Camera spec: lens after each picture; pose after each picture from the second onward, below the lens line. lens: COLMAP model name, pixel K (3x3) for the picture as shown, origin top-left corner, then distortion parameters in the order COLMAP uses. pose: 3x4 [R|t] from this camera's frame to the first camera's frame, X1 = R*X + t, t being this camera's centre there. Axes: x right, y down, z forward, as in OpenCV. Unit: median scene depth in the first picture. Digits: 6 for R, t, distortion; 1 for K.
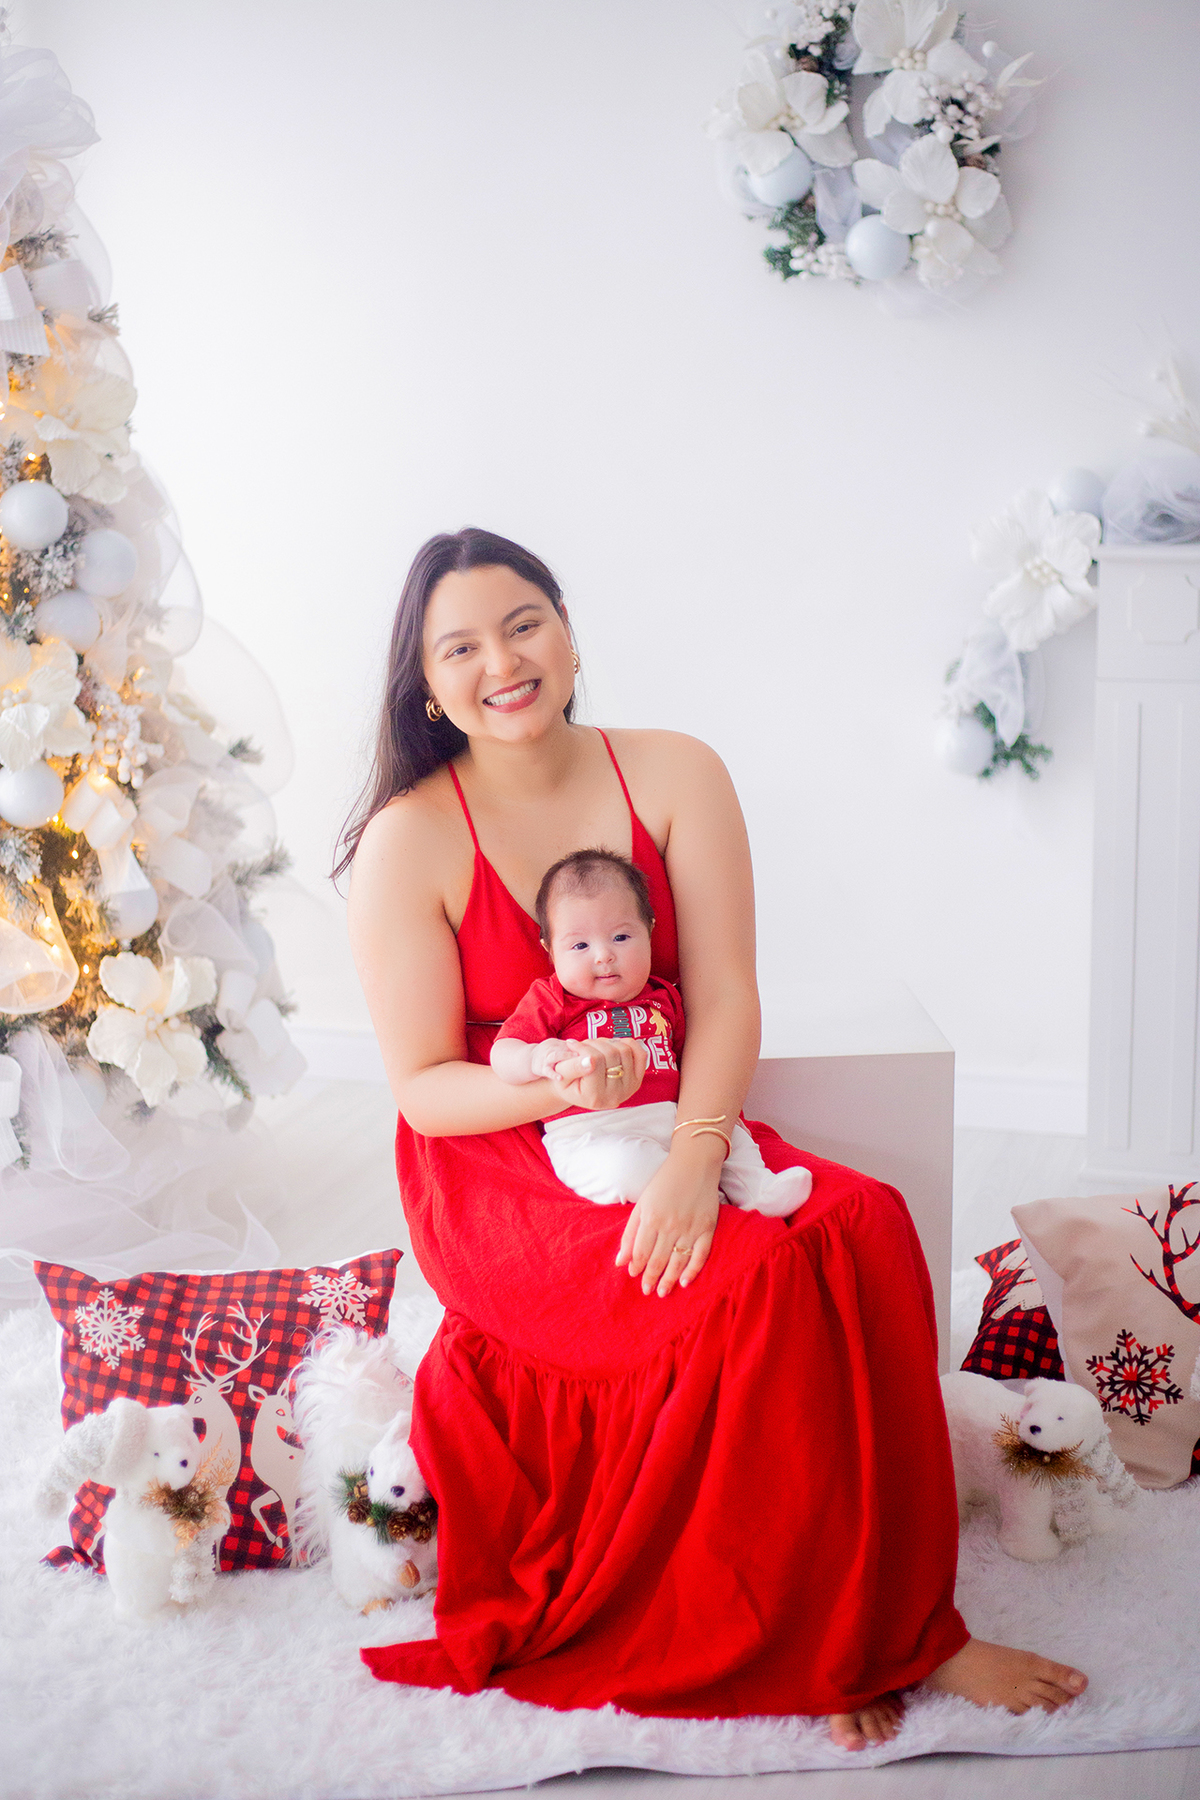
lens RADIAL K [[2514.3, 0, 654.9], [0, 2514.3, 900.1], [0, 0, 1]] dist [-0.099373, -0.056621]
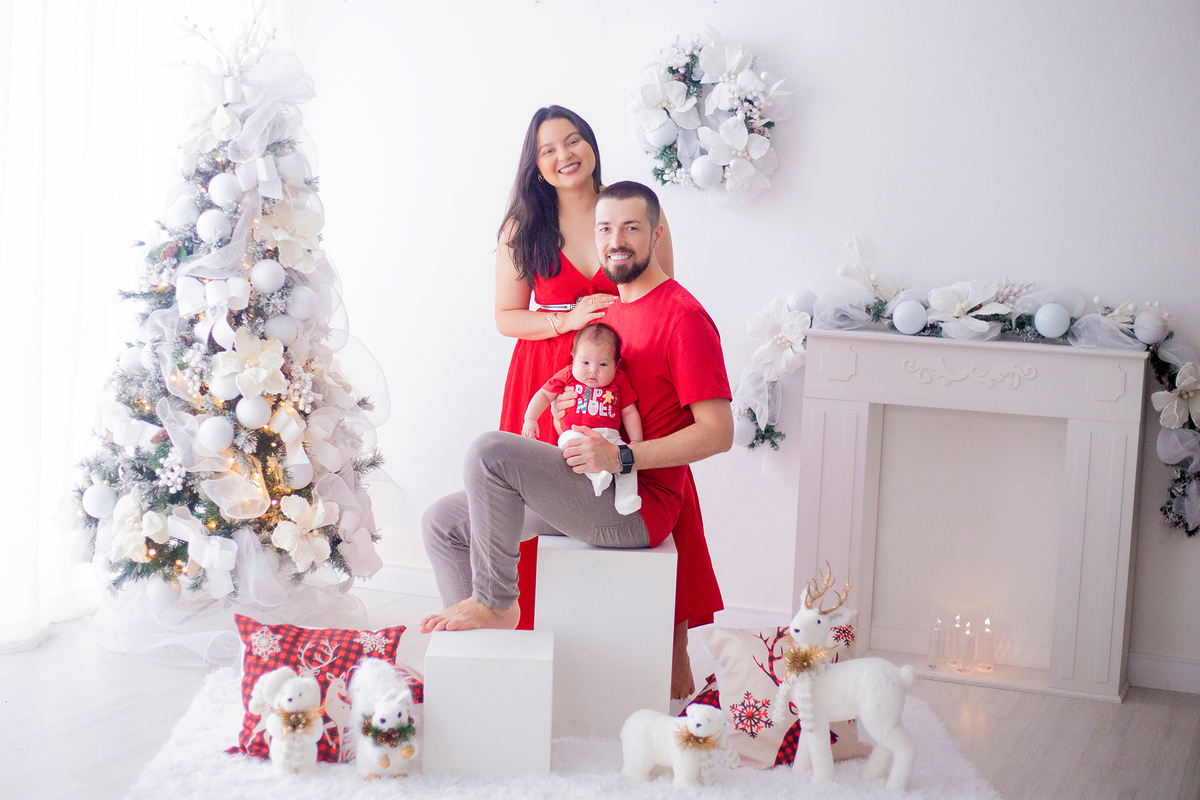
lens RADIAL K [[1676.2, 0, 600.0], [0, 1676.2, 400.0], [0, 0, 1]] dist [-0.099373, -0.056621]
pose [[0.996498, 0.066580, -0.050590, 0.094498], [-0.071600, 0.991898, -0.104933, 0.068133], [0.043194, 0.108187, 0.993192, -0.325154]]
